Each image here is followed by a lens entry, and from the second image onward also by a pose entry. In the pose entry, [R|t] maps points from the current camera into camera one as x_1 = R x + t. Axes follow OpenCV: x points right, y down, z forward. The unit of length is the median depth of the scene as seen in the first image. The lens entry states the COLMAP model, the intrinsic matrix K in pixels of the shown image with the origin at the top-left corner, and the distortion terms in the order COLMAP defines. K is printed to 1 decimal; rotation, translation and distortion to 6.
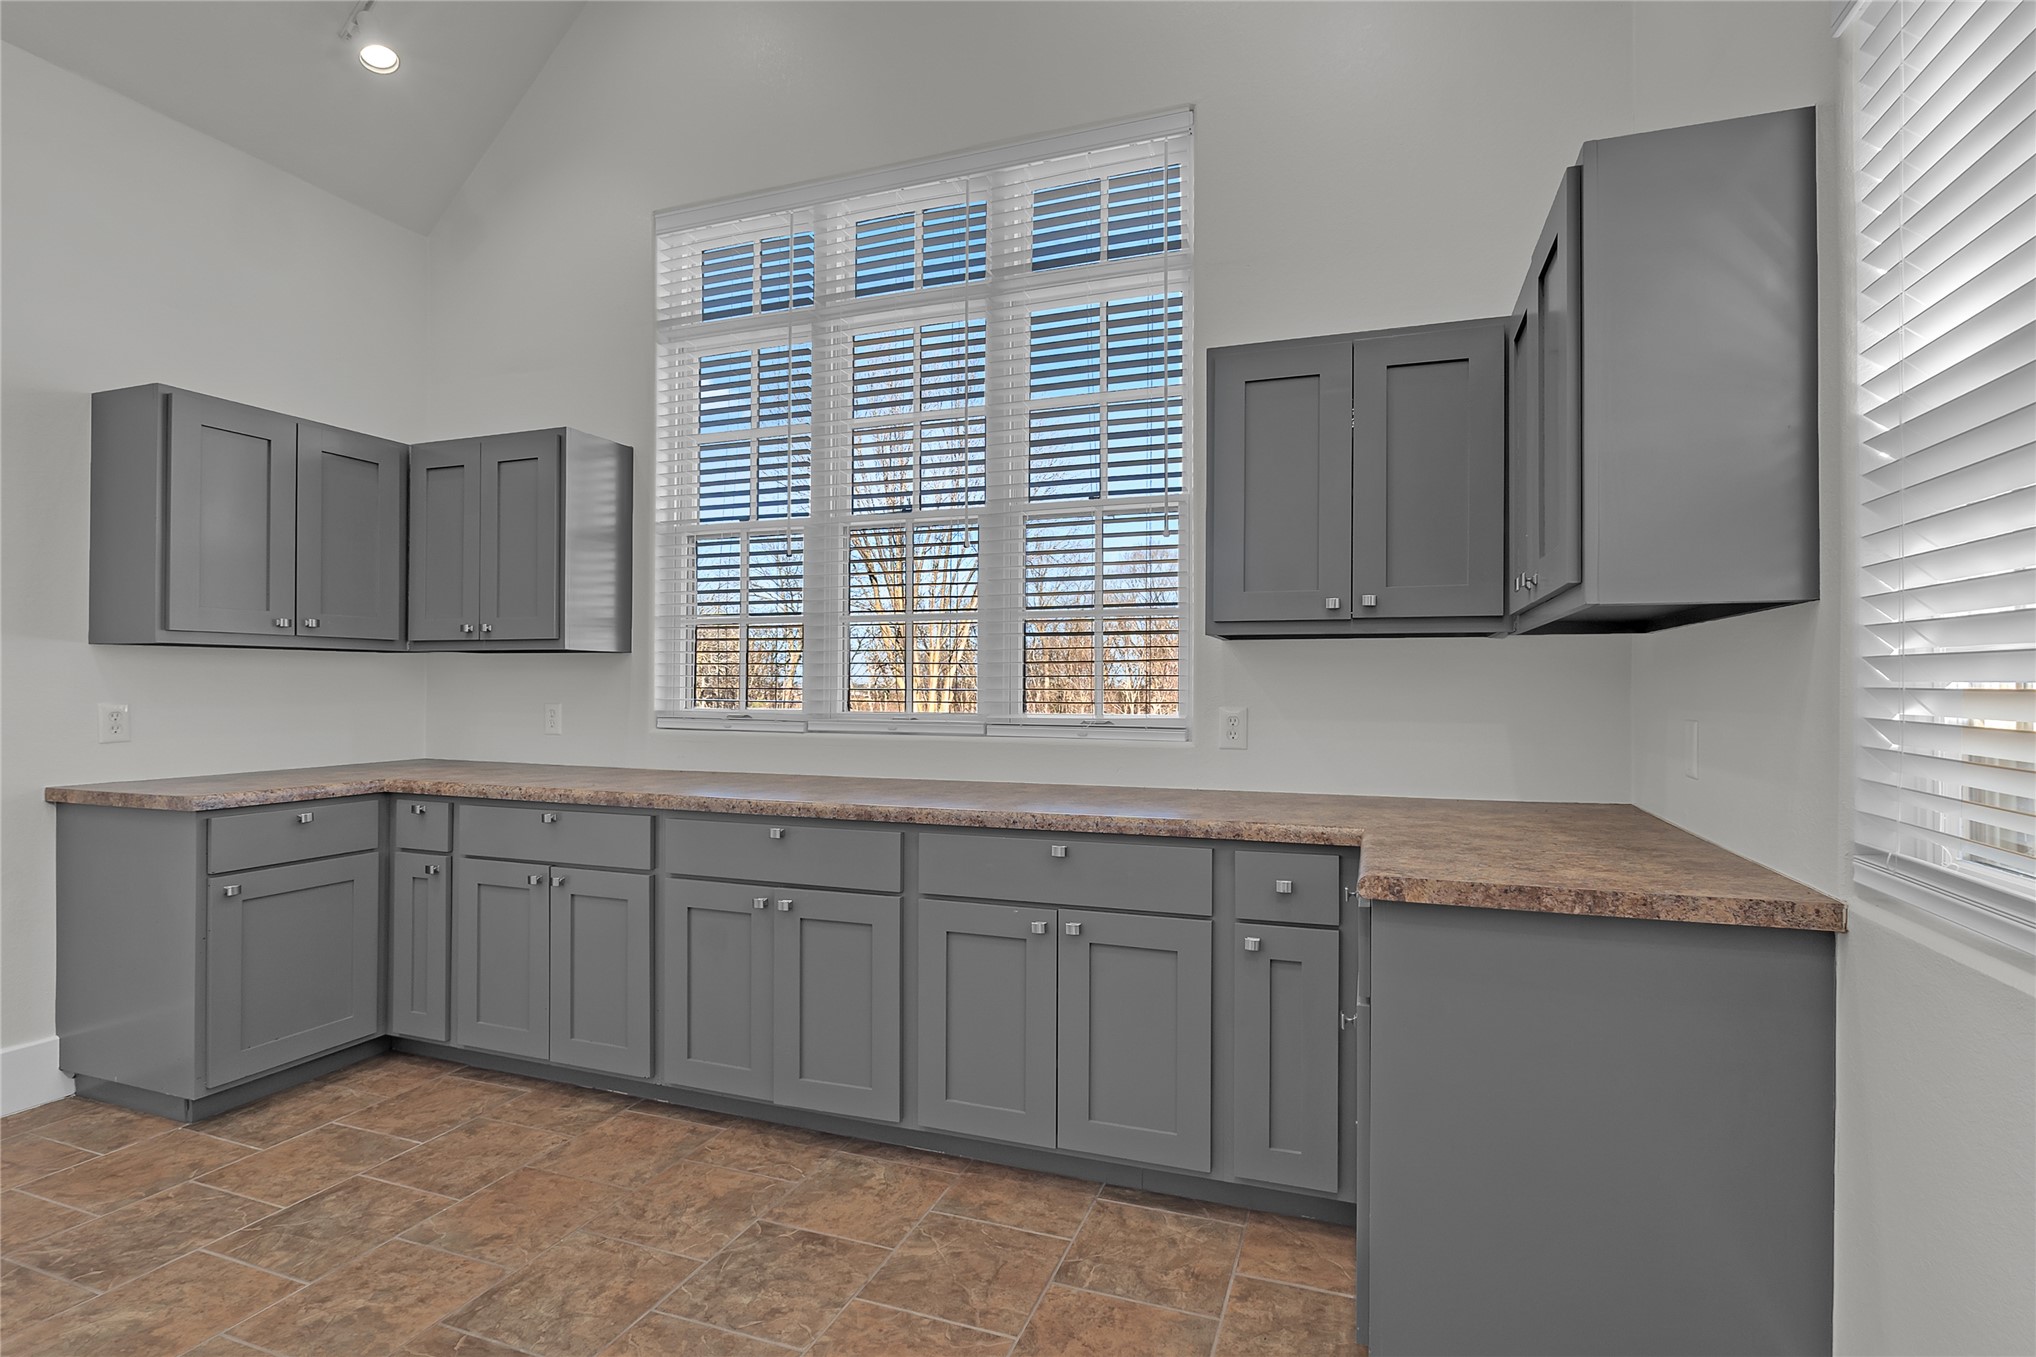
lens RADIAL K [[977.5, 0, 1012.7], [0, 977.5, 676.4], [0, 0, 1]] dist [-0.004546, -0.000940]
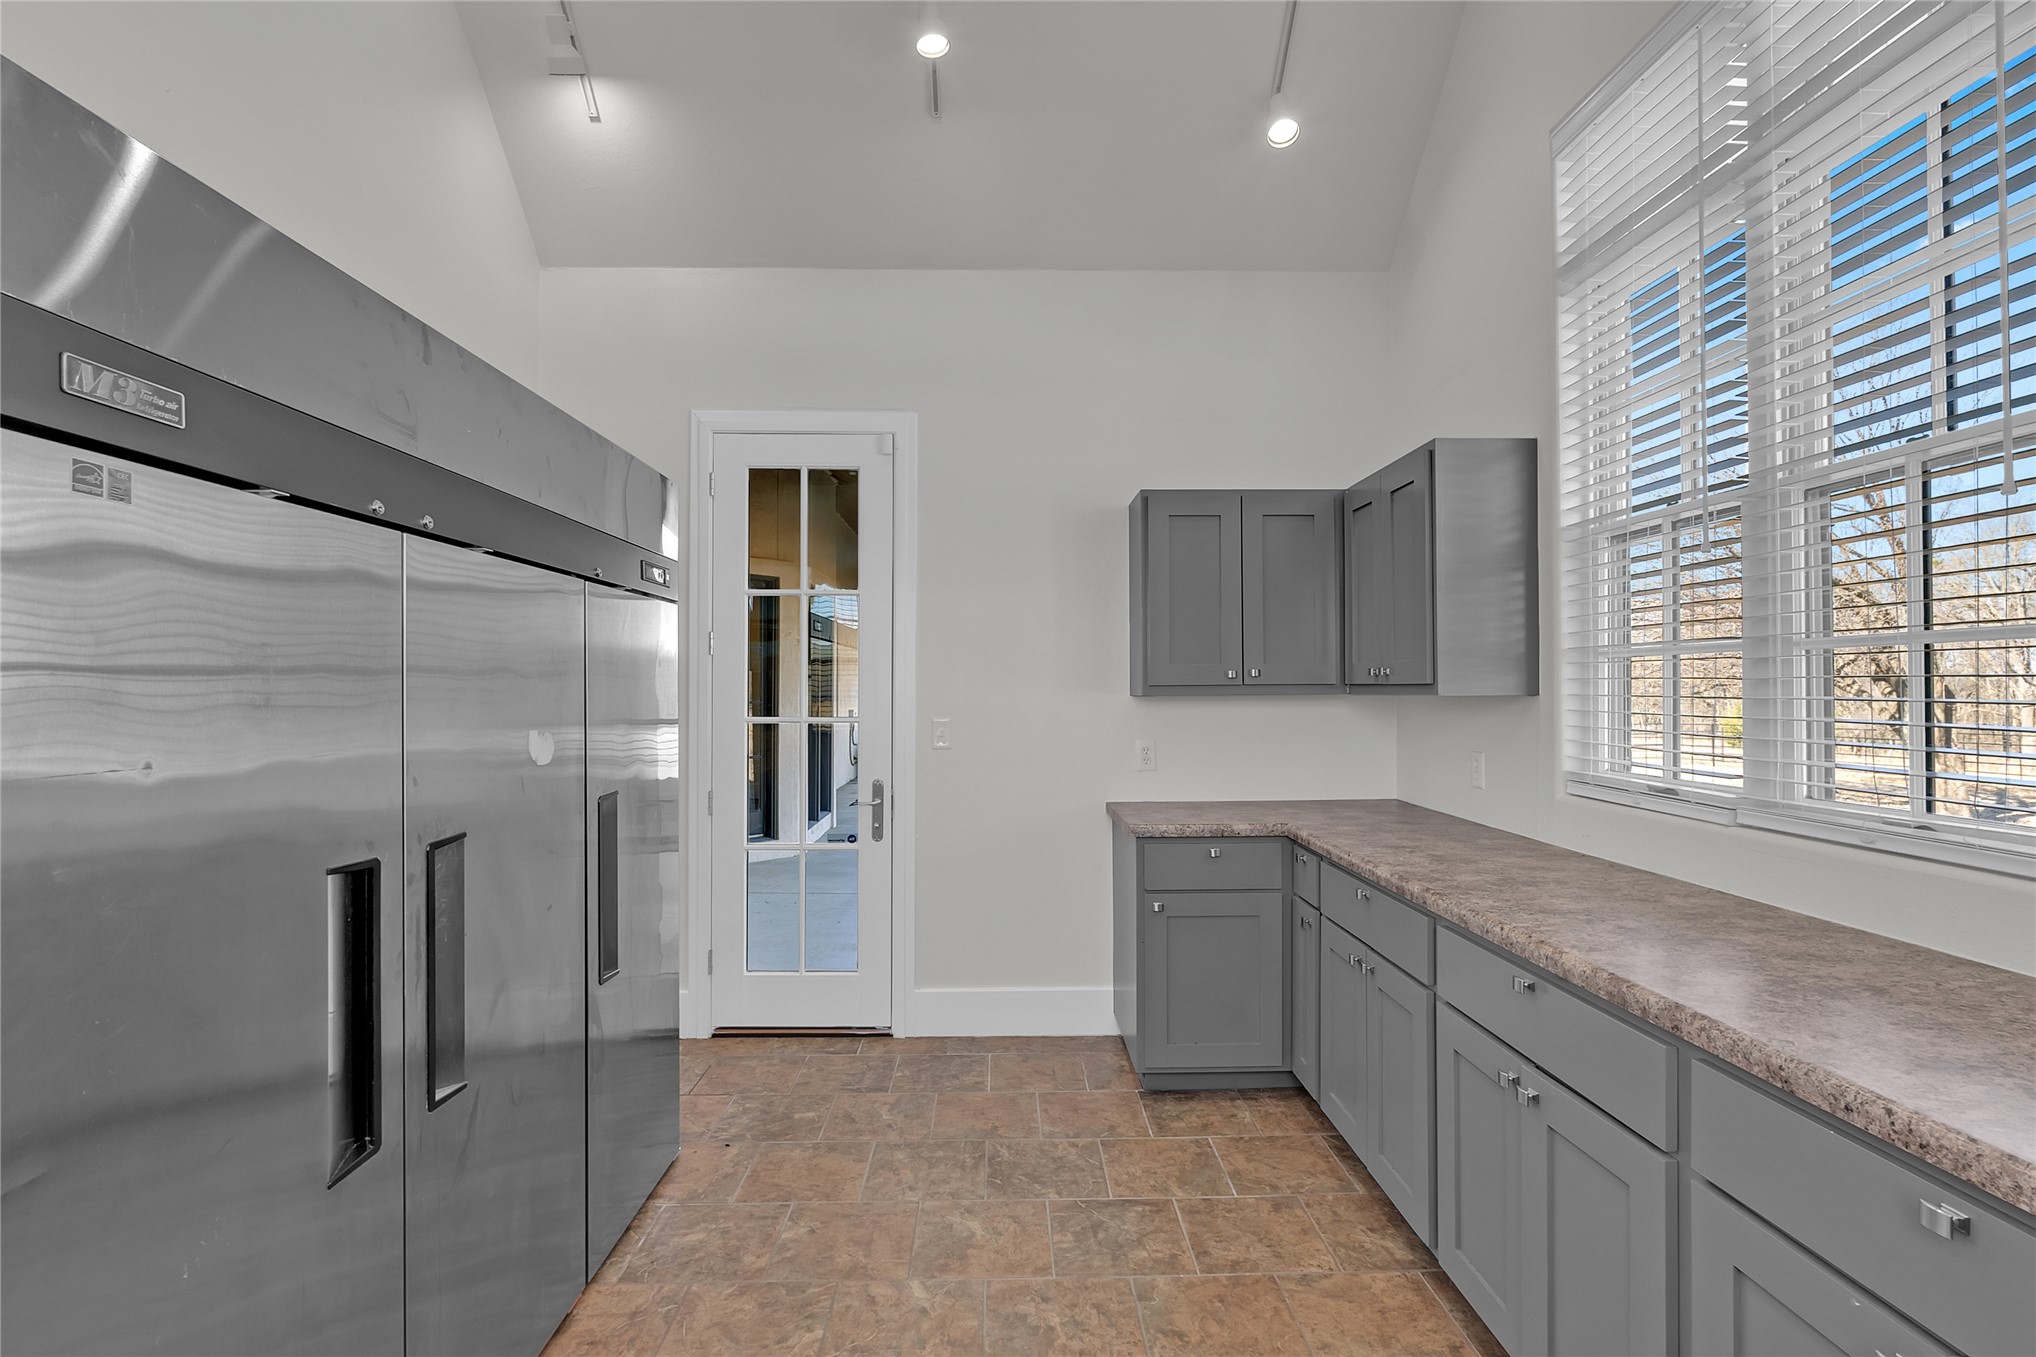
lens RADIAL K [[977.5, 0, 1019.5], [0, 977.5, 679.6], [0, 0, 1]] dist [-0.004546, -0.000940]
pose [[0.371512, -0.016171, -0.928287, 0.238081], [0.018550, 0.999778, -0.009993, -0.046496], [0.928243, -0.013507, 0.371729, 0.389451]]
